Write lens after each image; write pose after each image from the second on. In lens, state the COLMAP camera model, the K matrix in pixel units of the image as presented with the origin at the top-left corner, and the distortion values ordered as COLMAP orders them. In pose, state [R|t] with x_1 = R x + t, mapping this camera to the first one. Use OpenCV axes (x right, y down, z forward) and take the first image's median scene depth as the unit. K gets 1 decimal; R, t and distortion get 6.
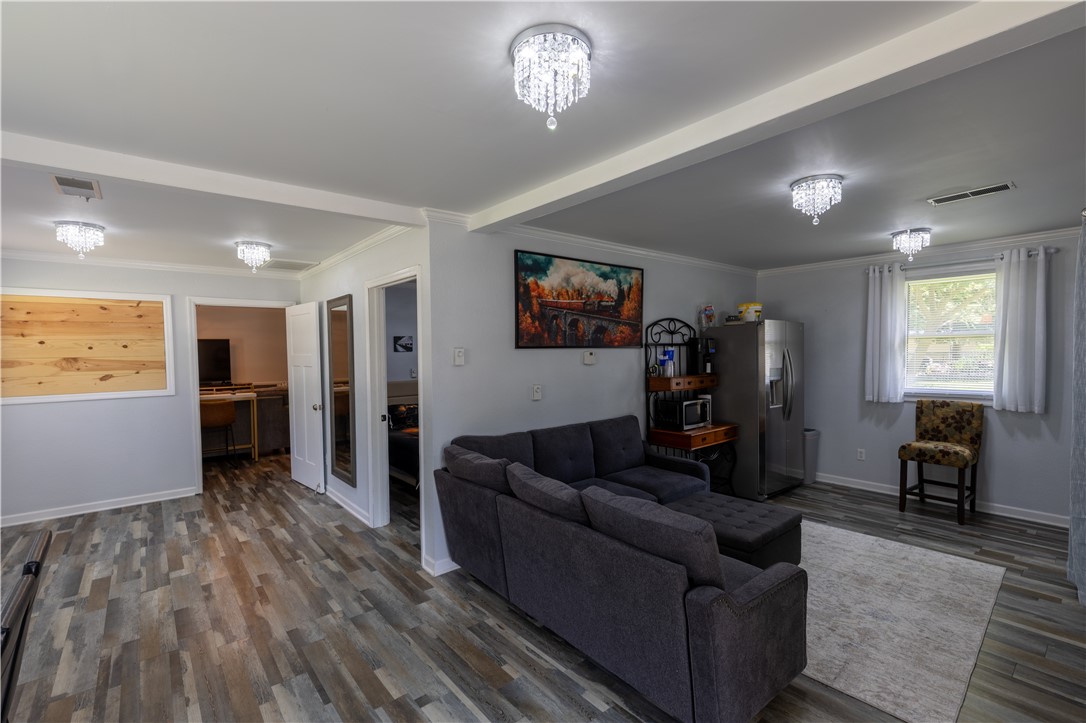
lens RADIAL K [[484.2, 0, 542.7], [0, 484.2, 365.2], [0, 0, 1]] dist [0.008405, -0.001143]
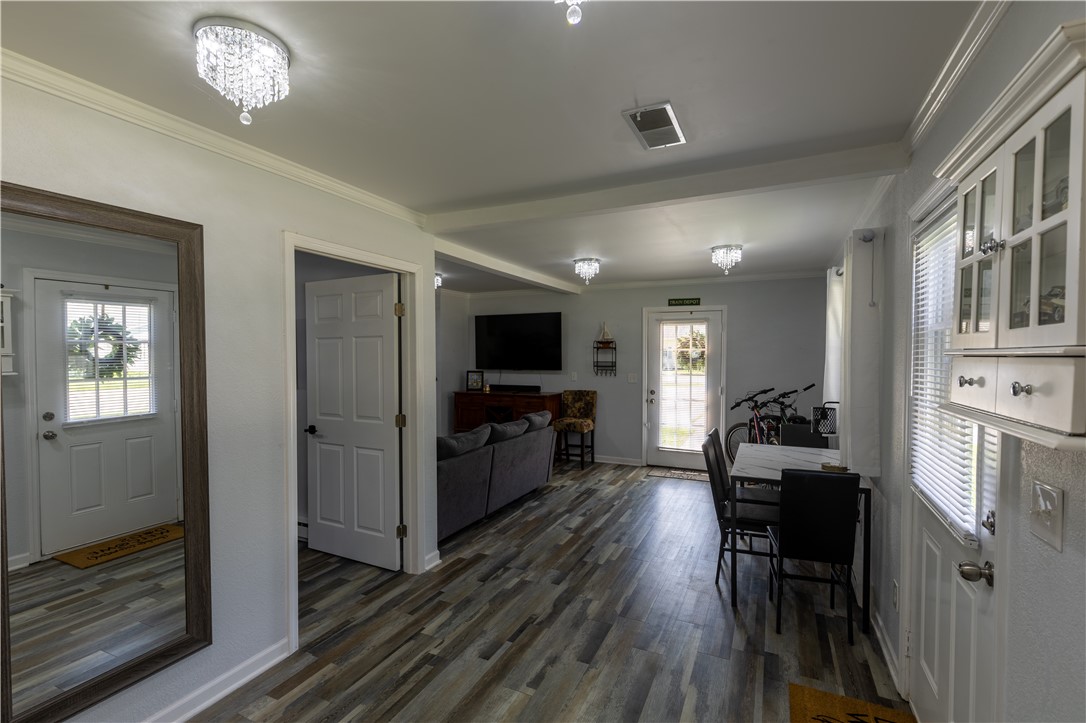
lens RADIAL K [[484.2, 0, 542.7], [0, 484.2, 365.2], [0, 0, 1]] dist [0.008405, -0.001143]
pose [[-0.419079, -0.008985, 0.907905, -1.303236], [0.036211, 0.998990, 0.026601, -0.019291], [-0.907227, 0.044024, -0.418330, 1.240909]]
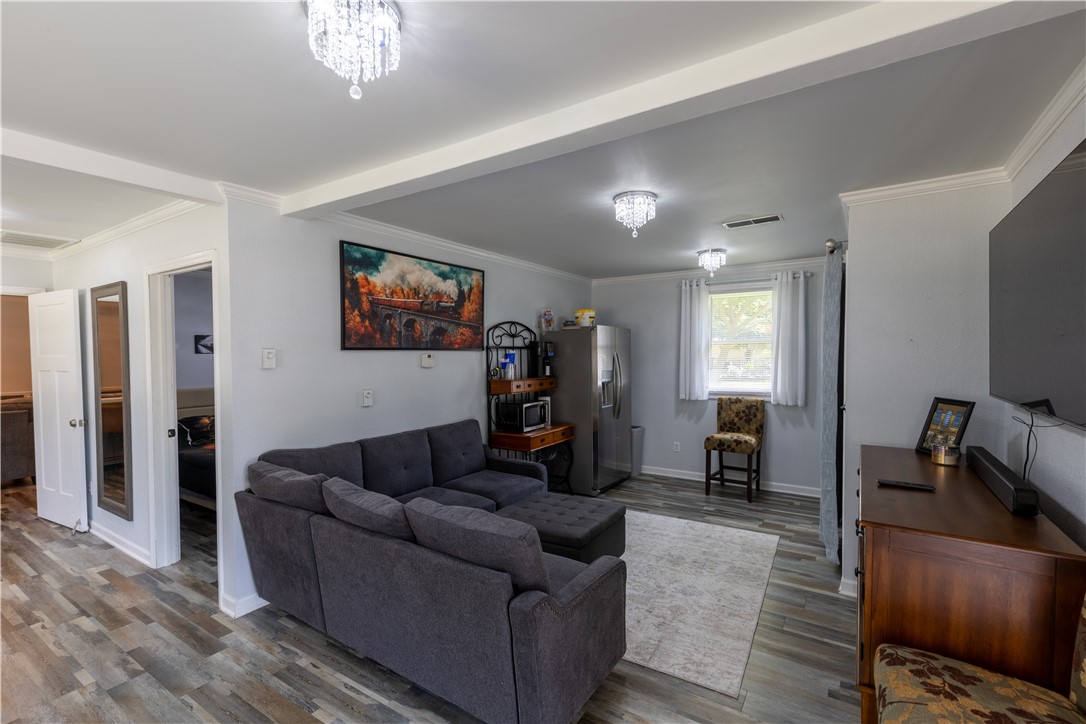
lens RADIAL K [[484.2, 0, 542.7], [0, 484.2, 365.7], [0, 0, 1]] dist [0.008405, -0.001143]
pose [[0.955189, -0.001548, 0.295993, 0.038413], [0.003673, 0.999971, -0.006624, 0.002638], [-0.295974, 0.007414, 0.955167, 0.027759]]
